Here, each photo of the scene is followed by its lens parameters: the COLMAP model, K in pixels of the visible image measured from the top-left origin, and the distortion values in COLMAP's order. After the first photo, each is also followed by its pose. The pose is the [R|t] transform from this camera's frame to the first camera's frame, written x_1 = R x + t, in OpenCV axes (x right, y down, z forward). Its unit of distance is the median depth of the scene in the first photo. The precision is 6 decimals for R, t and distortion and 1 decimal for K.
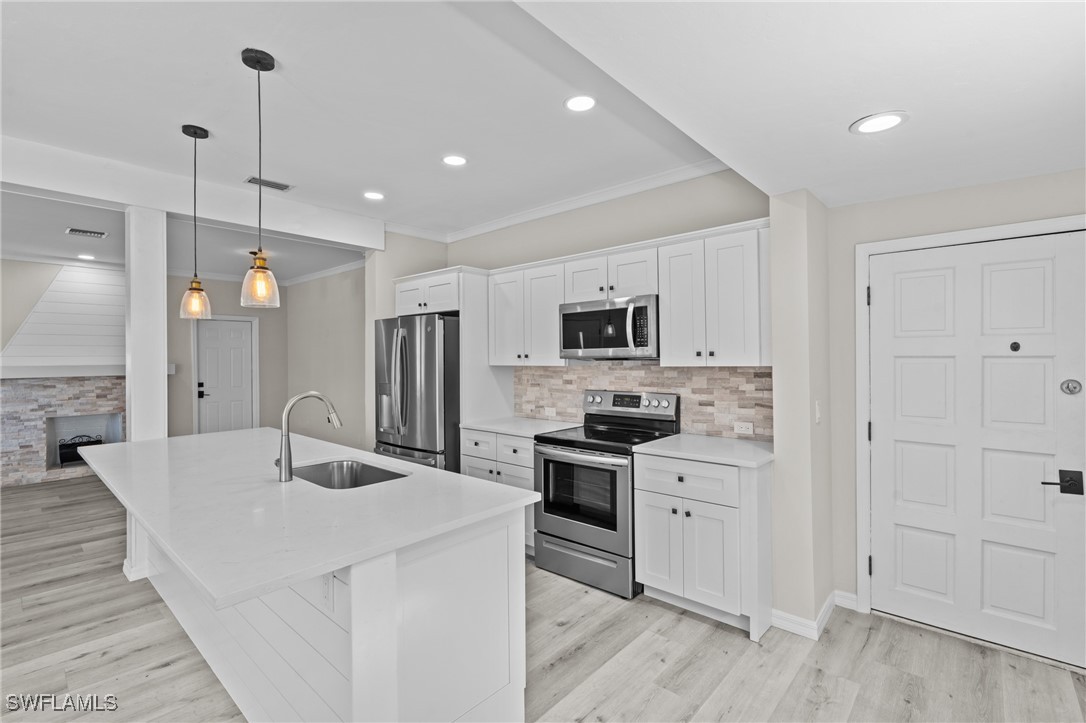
lens RADIAL K [[488.7, 0, 543.0], [0, 488.7, 361.5], [0, 0, 1]] dist [0.001526, 0.000572]
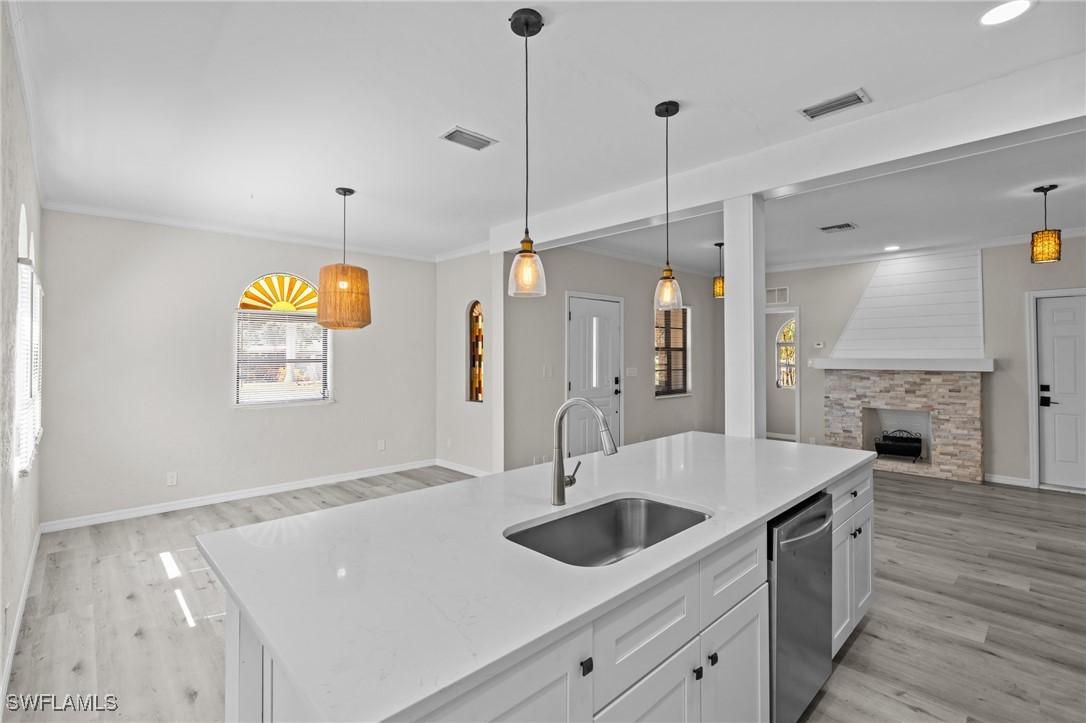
lens RADIAL K [[493.7, 0, 540.2], [0, 493.7, 346.1], [0, 0, 1]] dist [-0.000417, -0.000022]
pose [[-0.082188, -0.009600, -0.996571, 0.112019], [-0.005815, 0.999941, -0.009153, -0.004297], [0.996600, 0.005042, -0.082239, 0.391288]]
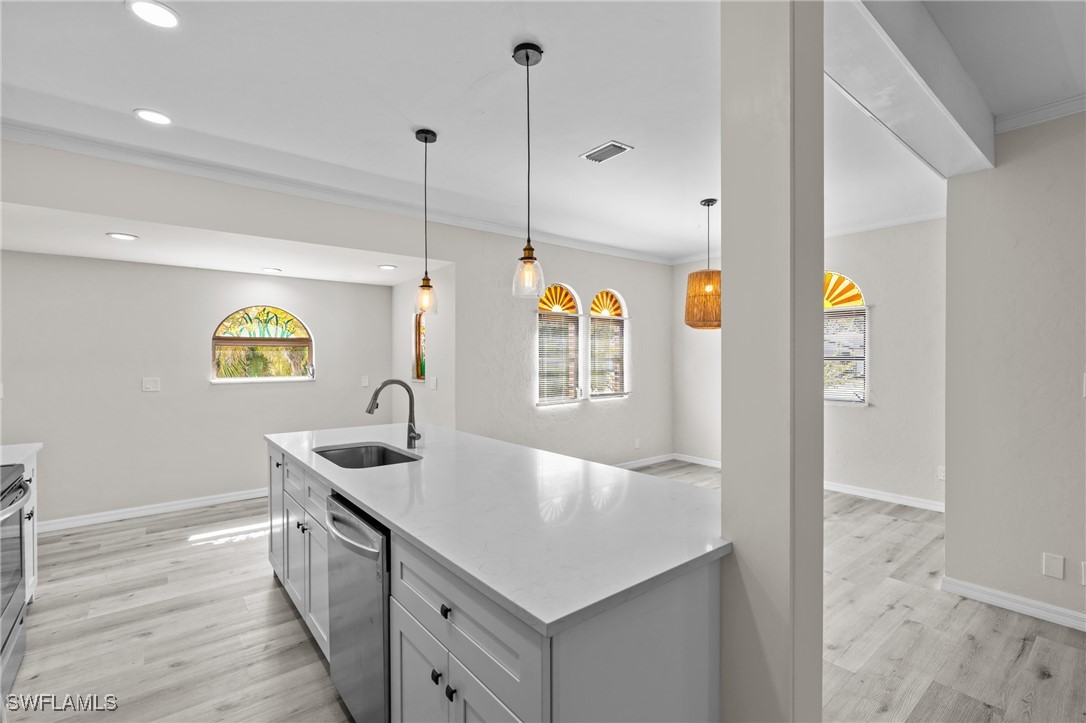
lens RADIAL K [[488.7, 0, 543.0], [0, 488.7, 361.5], [0, 0, 1]] dist [0.001526, 0.000572]
pose [[-0.987885, 0.008866, 0.154934, -0.398350], [0.012094, 0.999729, 0.019907, -0.002173], [-0.154715, 0.021540, -0.987724, 0.818520]]
